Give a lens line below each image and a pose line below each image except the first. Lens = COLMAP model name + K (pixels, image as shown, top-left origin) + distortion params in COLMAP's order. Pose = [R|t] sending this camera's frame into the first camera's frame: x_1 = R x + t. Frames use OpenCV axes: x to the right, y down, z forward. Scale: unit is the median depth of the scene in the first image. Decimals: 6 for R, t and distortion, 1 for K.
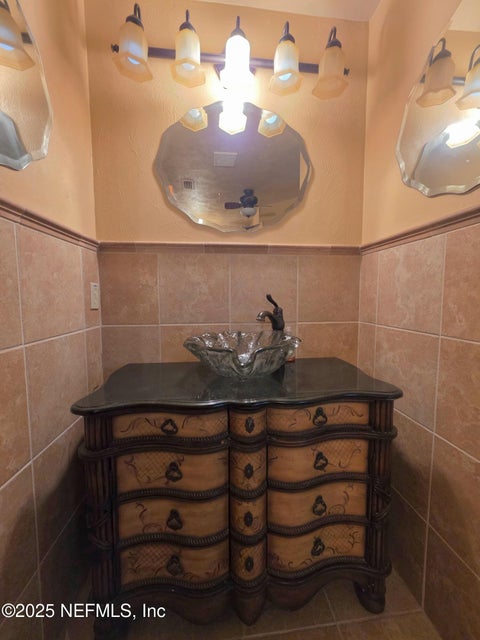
lens RADIAL K [[257.8, 0, 241.4], [0, 257.8, 316.6], [0, 0, 1]] dist [-0.001620, 0.000692]
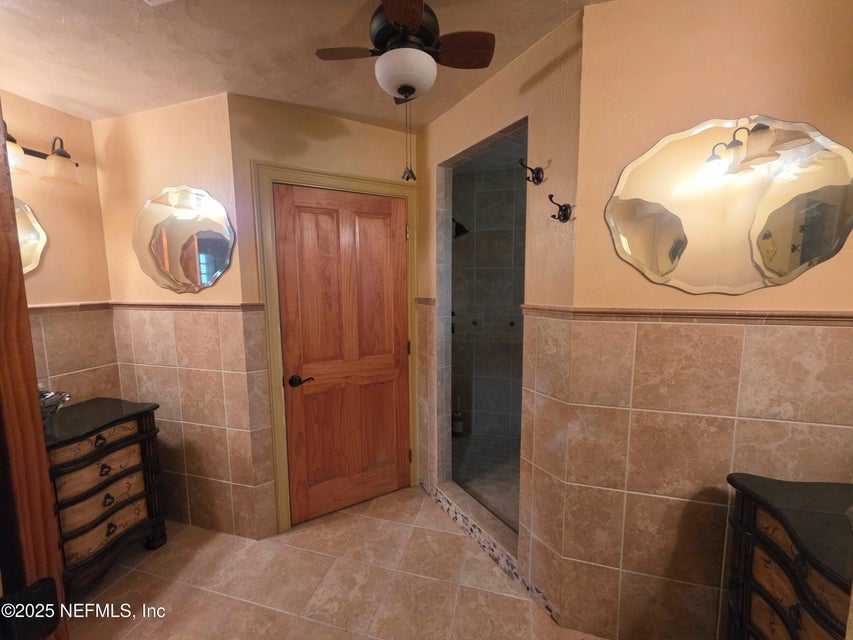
lens RADIAL K [[343.6, 0, 427.3], [0, 343.6, 315.6], [0, 0, 1]] dist [-0.001620, 0.000692]
pose [[0.367591, -0.102926, 0.924274, -0.711338], [0.079668, 0.993688, 0.078971, -0.311943], [-0.926569, 0.044606, 0.373471, -1.427723]]
